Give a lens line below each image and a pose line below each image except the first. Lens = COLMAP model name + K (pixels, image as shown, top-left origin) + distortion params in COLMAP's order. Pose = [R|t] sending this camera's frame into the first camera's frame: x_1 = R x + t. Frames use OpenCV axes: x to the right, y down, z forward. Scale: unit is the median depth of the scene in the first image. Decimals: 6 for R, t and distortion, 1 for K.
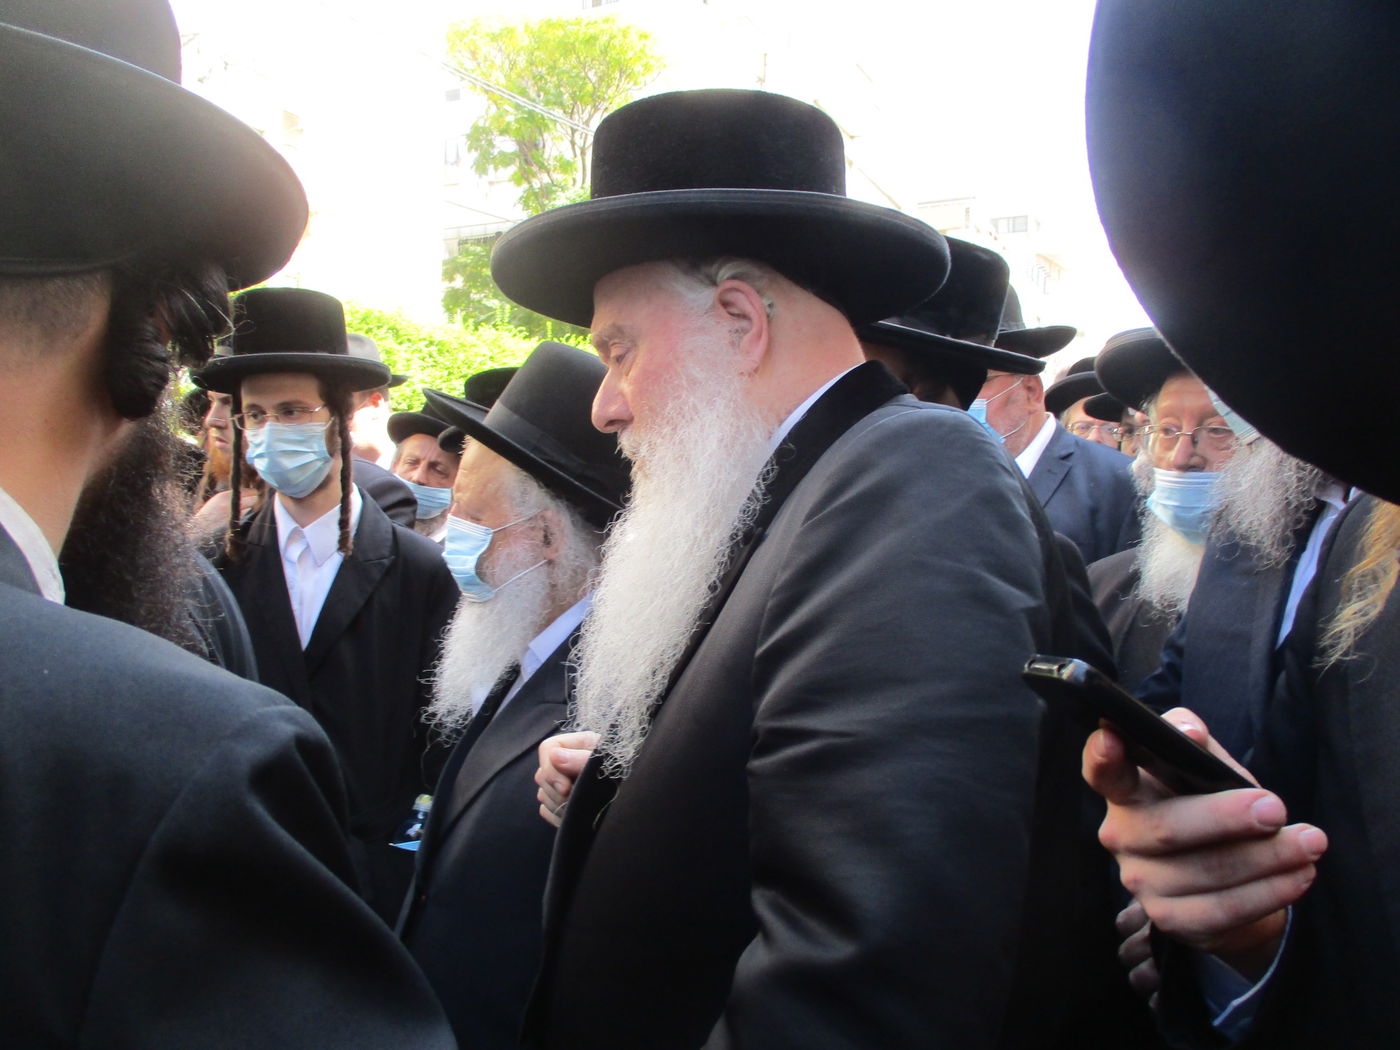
lens RADIAL K [[1140.9, 0, 700.0], [0, 1140.9, 525.0], [0, 0, 1]] dist [-0.046634, 0.002687]
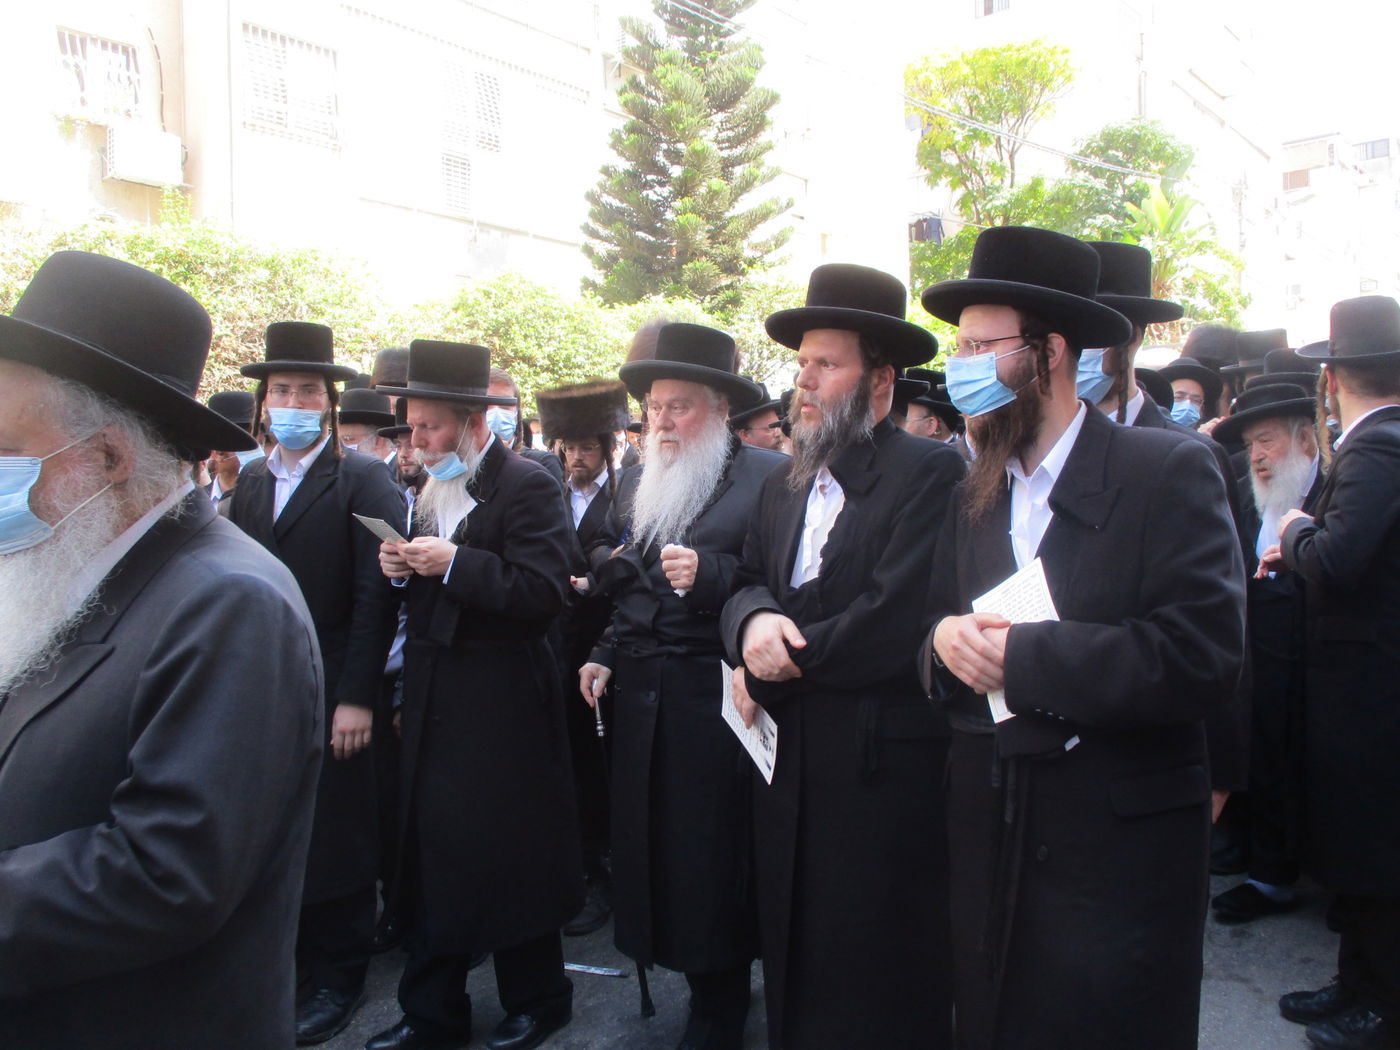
lens RADIAL K [[1140.9, 0, 700.0], [0, 1140.9, 525.0], [0, 0, 1]] dist [-0.046634, 0.002687]
pose [[0.964618, -0.032850, -0.261596, -0.125323], [0.040762, 0.998859, 0.024872, 0.010792], [0.260480, -0.034655, 0.964857, -0.235021]]
